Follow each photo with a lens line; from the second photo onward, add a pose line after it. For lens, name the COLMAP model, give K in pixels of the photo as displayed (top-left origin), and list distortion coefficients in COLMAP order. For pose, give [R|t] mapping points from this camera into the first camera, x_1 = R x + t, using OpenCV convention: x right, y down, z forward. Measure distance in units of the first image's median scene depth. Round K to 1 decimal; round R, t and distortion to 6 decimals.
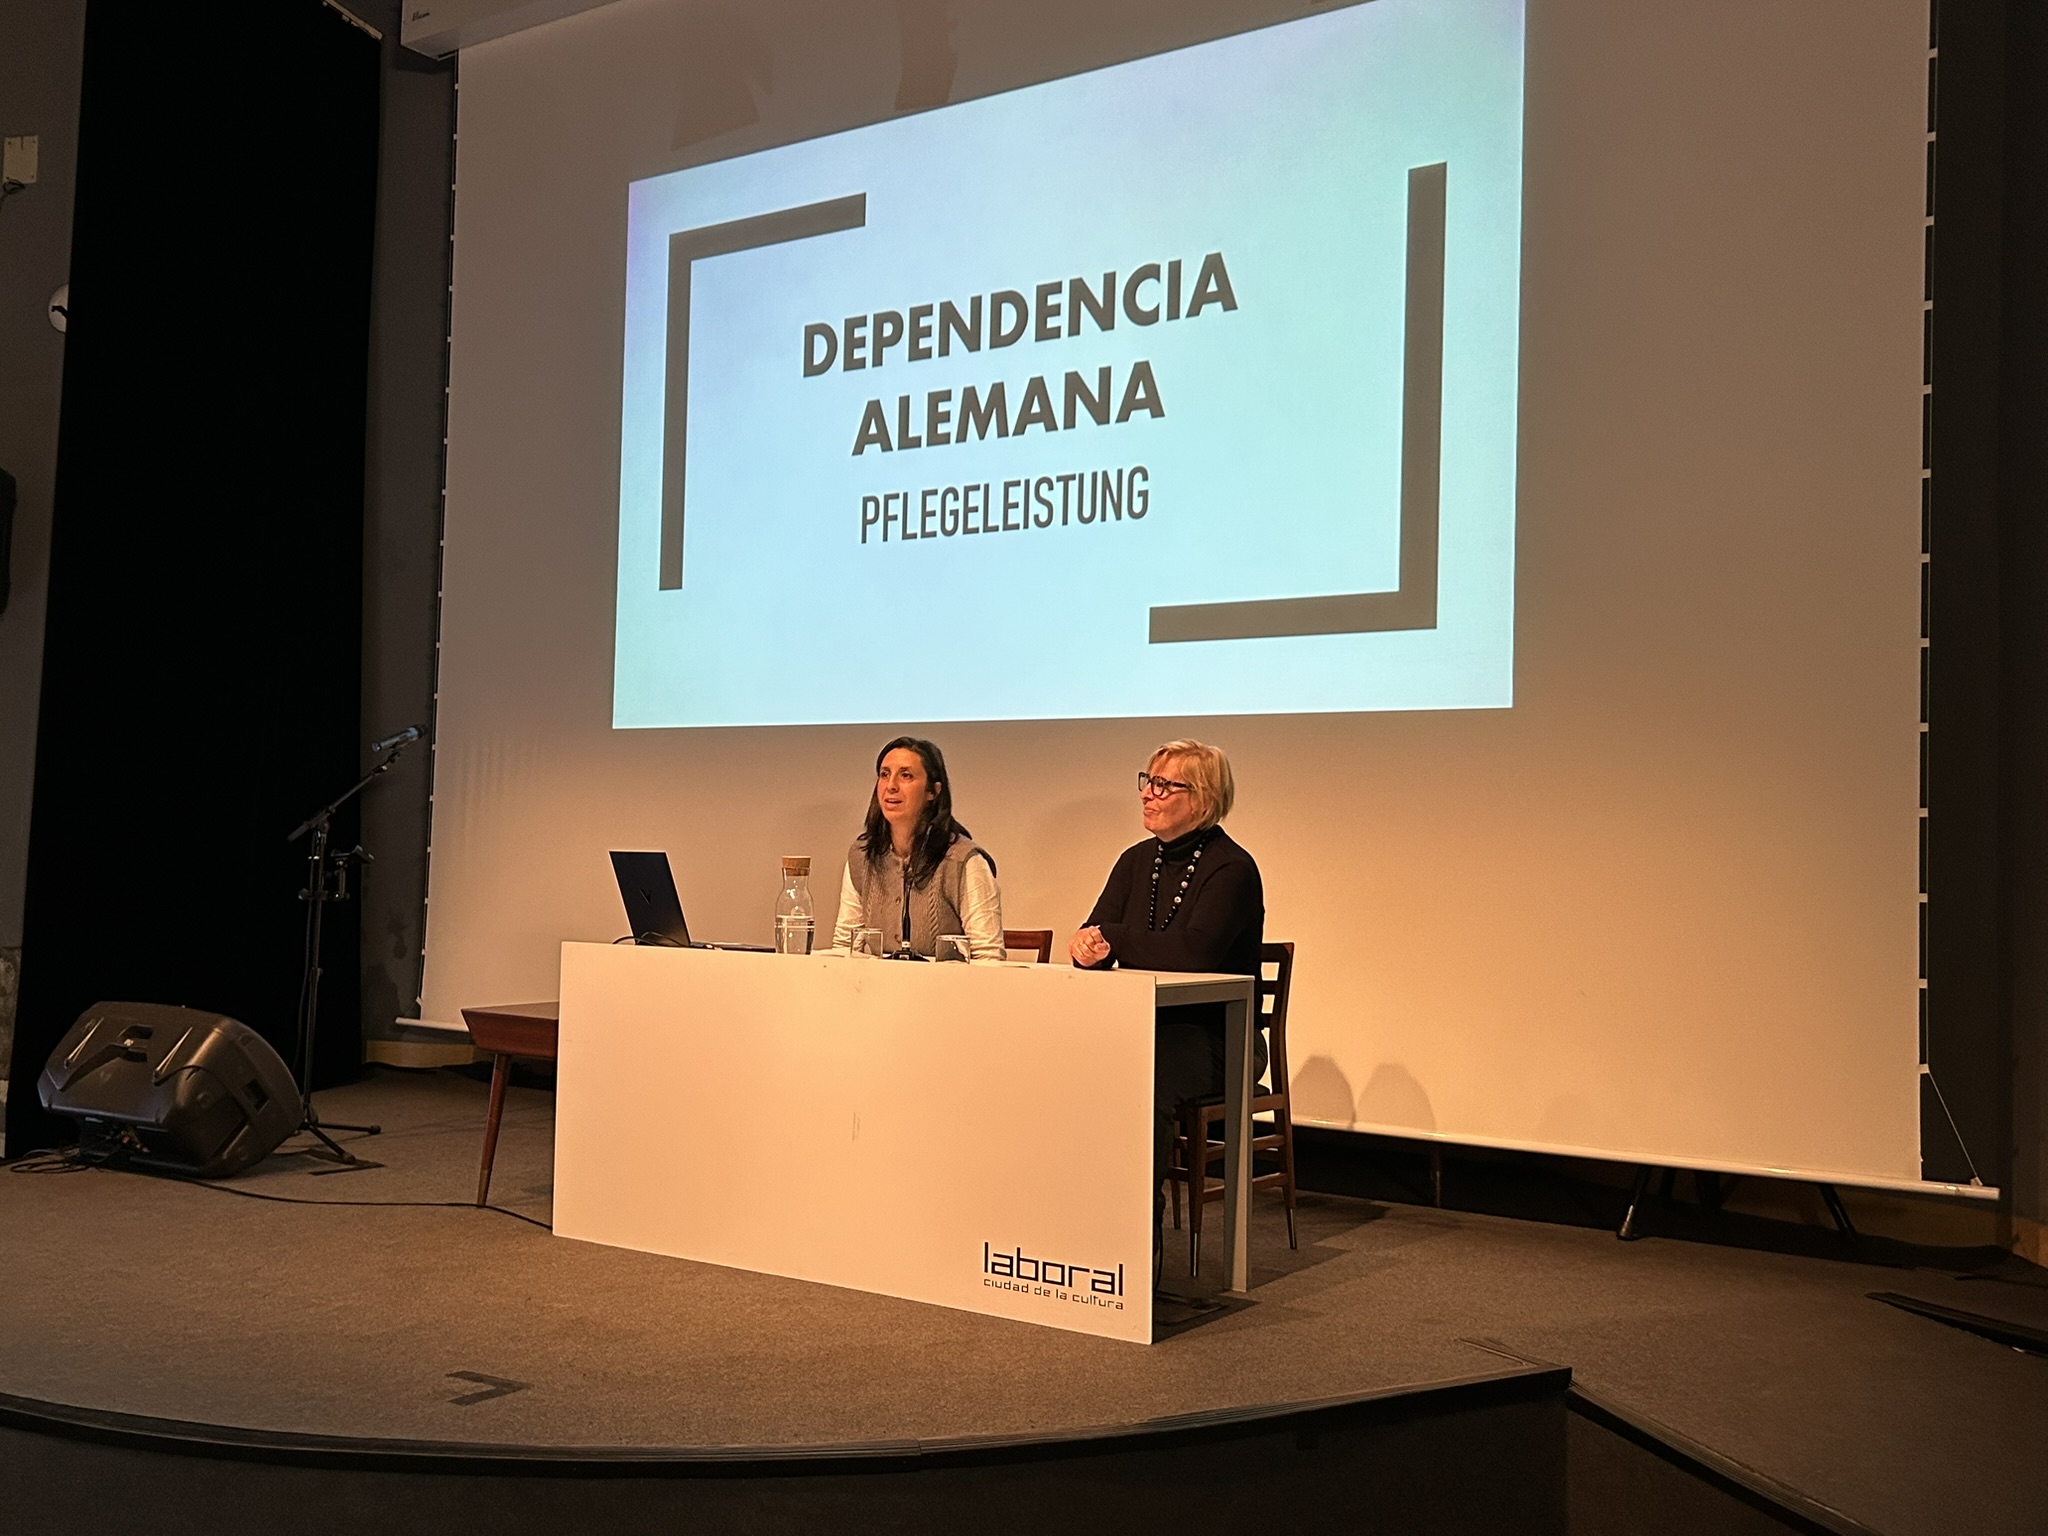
lens RADIAL K [[1985.8, 0, 1045.3], [0, 1985.8, 775.4], [0, 0, 1]] dist [0.032052, 0.000000]
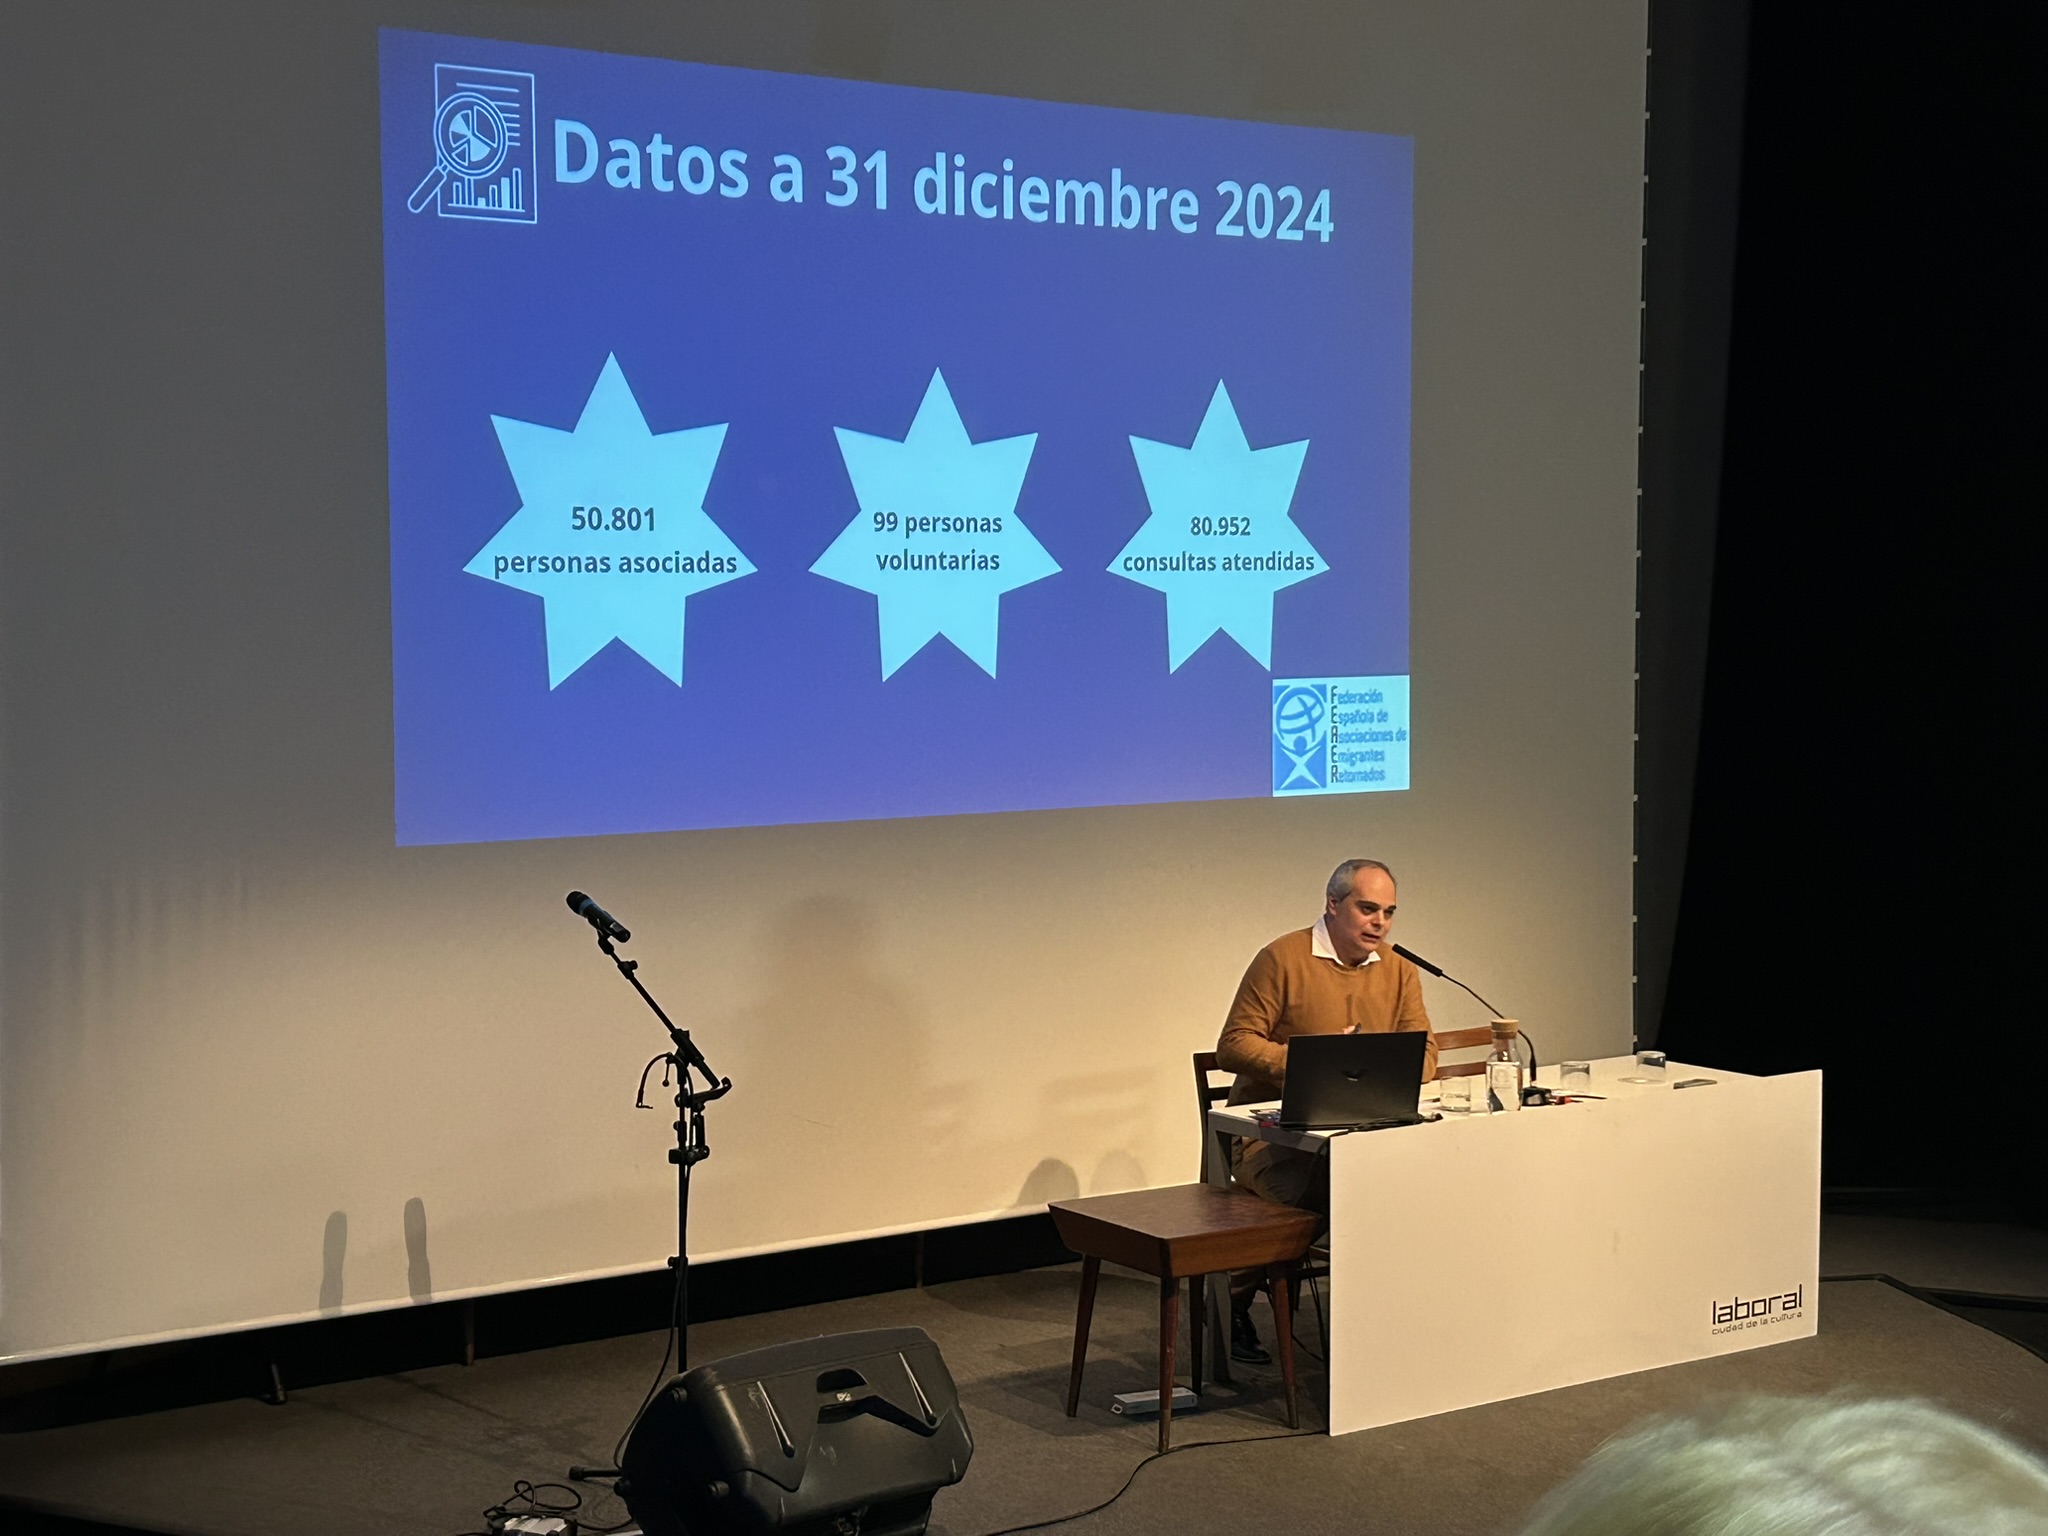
lens RADIAL K [[3143.2, 0, 1017.1], [0, 3143.2, 761.6], [0, 0, 1]] dist [0.035082, 0.000000]
pose [[0.349747, -0.077559, 0.933628, -1.831545], [-0.024129, 0.995491, 0.091737, -0.250581], [-0.936534, -0.054612, 0.346298, 0.675856]]
